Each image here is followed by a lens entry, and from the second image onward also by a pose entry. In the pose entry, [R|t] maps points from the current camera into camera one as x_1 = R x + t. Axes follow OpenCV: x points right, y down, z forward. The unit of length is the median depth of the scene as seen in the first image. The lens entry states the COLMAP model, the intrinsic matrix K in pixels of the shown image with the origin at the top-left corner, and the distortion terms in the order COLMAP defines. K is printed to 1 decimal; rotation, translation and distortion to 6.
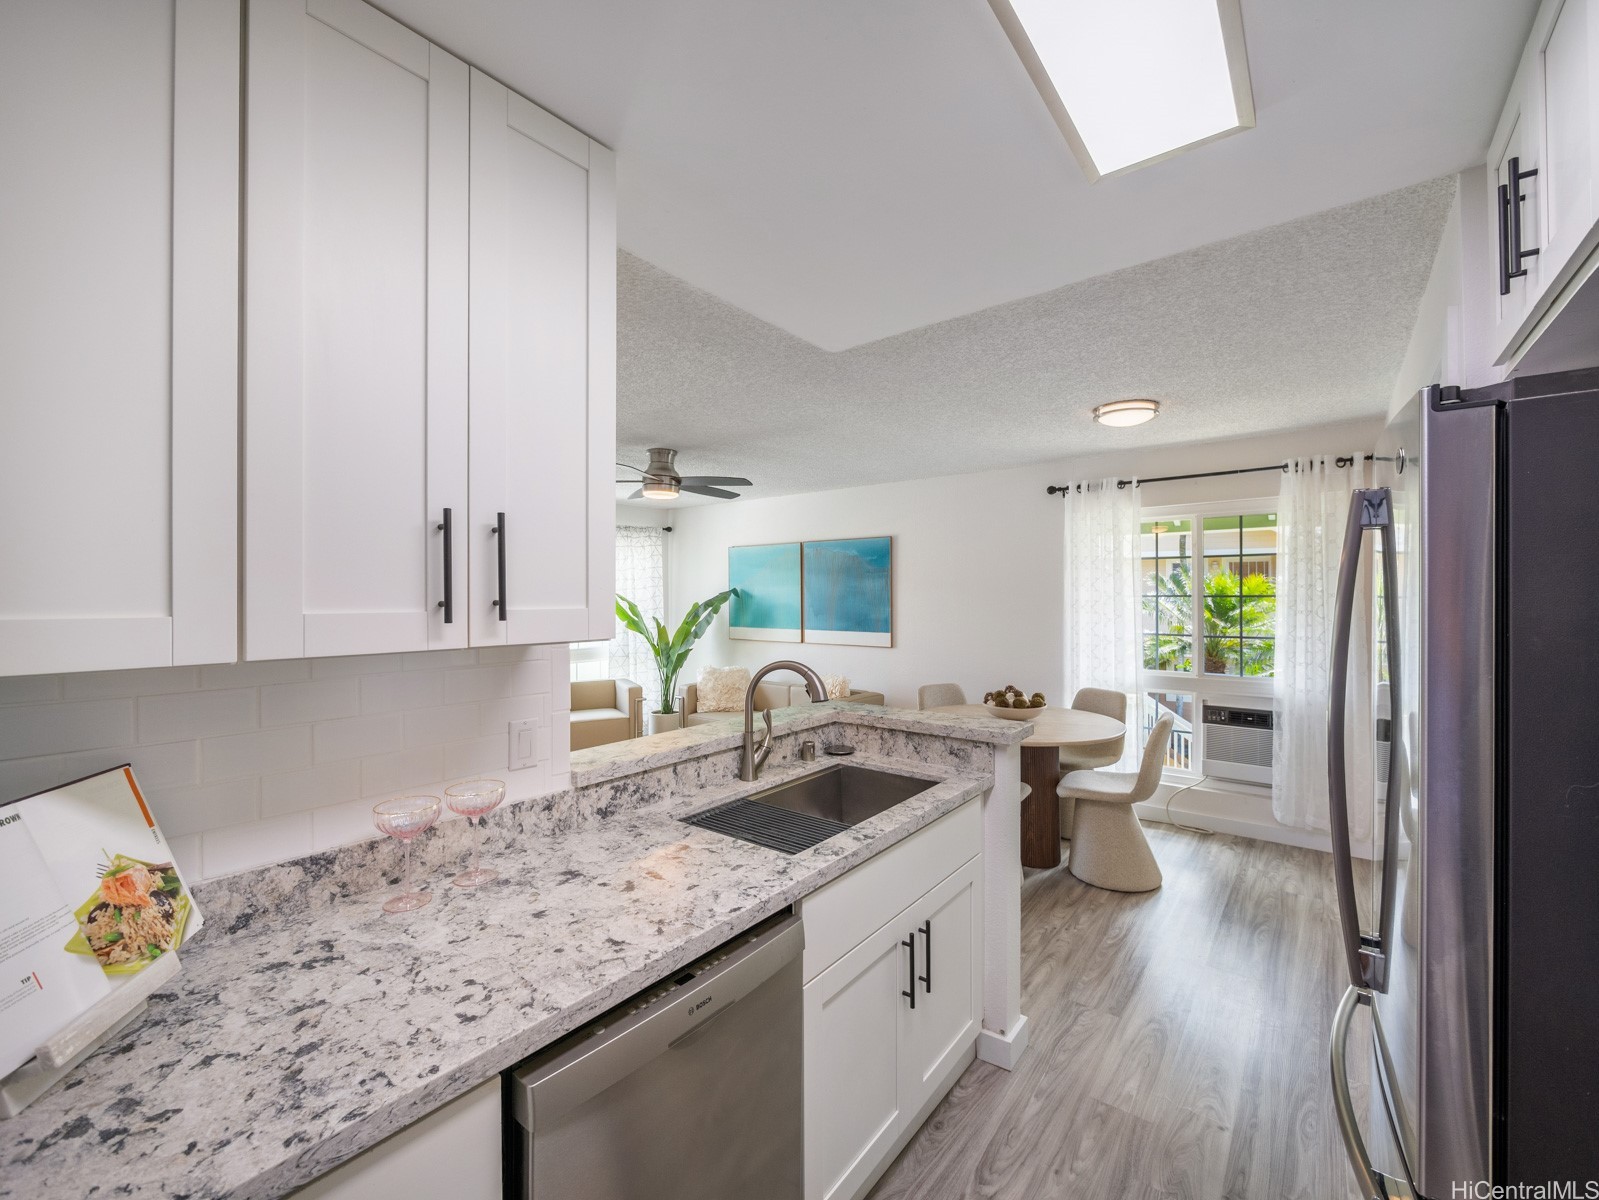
lens RADIAL K [[671.1, 0, 812.5], [0, 671.1, 599.4], [0, 0, 1]] dist [-0.007678, 0.000781]
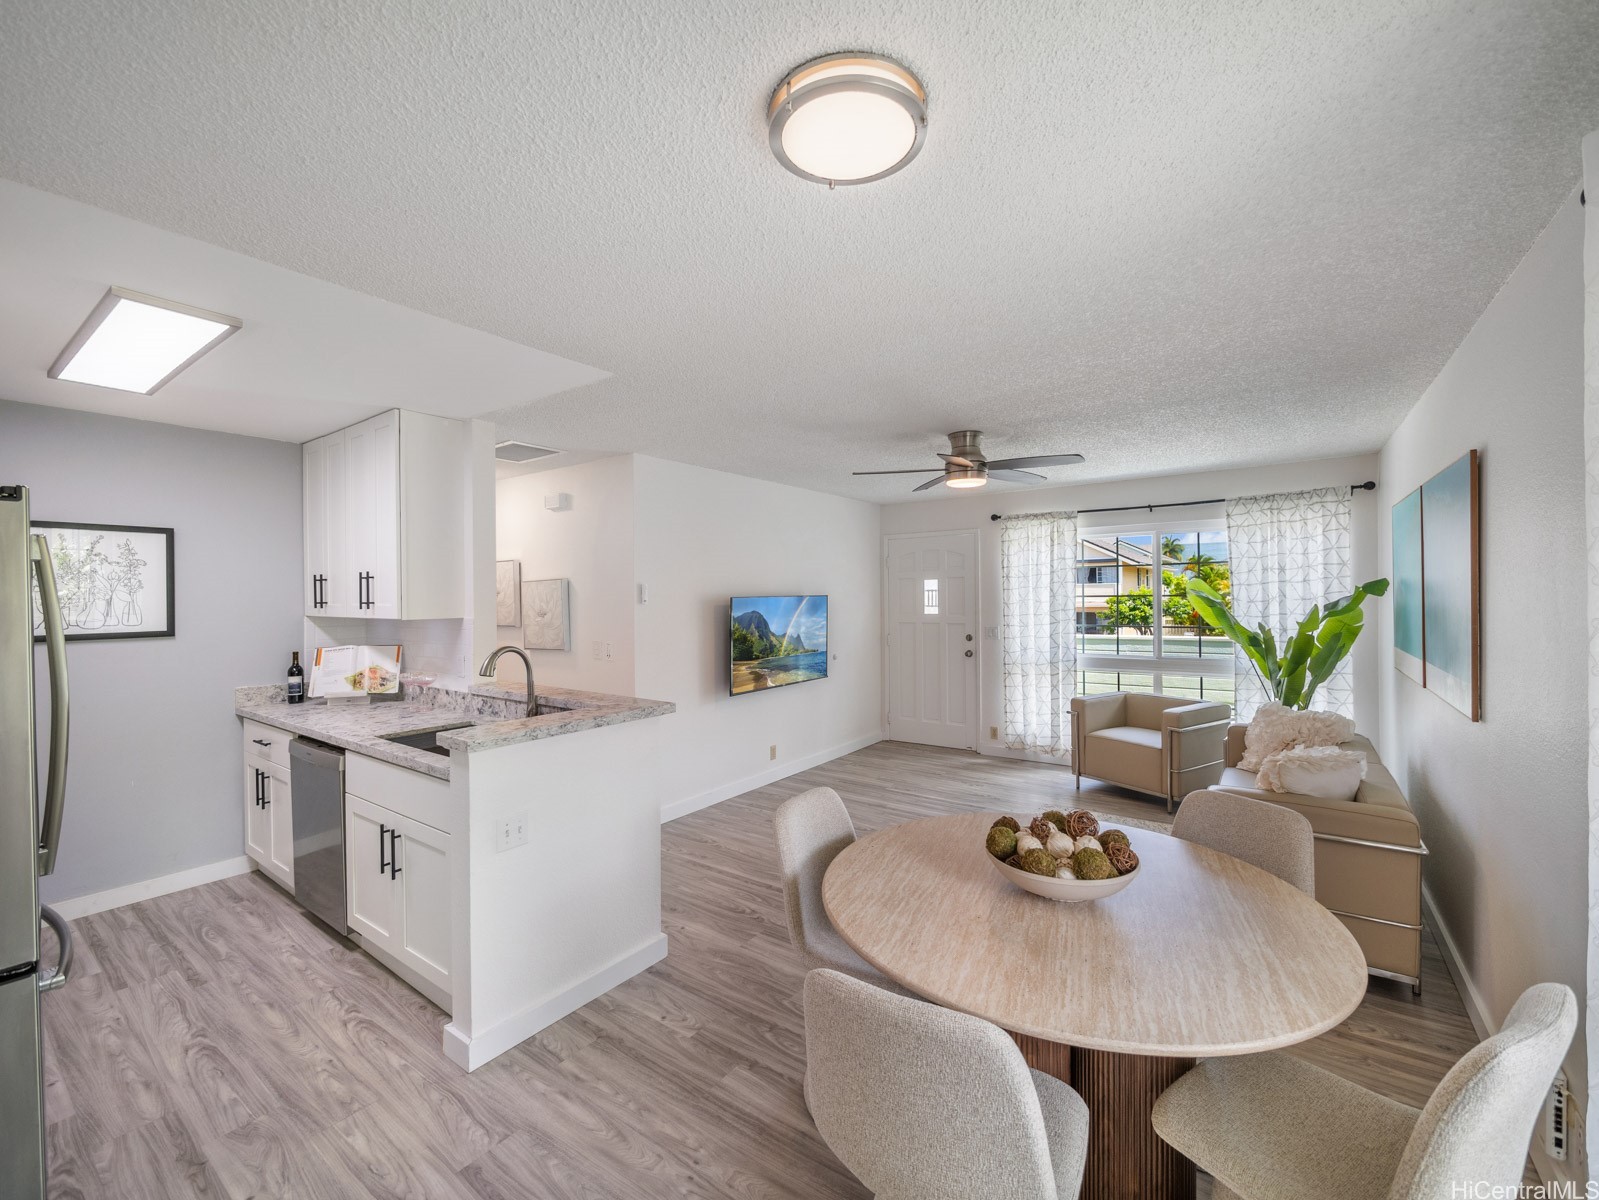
lens RADIAL K [[671.1, 0, 798.0], [0, 671.1, 598.3], [0, 0, 1]] dist [-0.007678, 0.000781]
pose [[0.029528, 0.008503, -0.999528, 0.461341], [0.002402, 0.999960, 0.008578, -0.006804], [0.999561, -0.002654, 0.029507, 0.518764]]
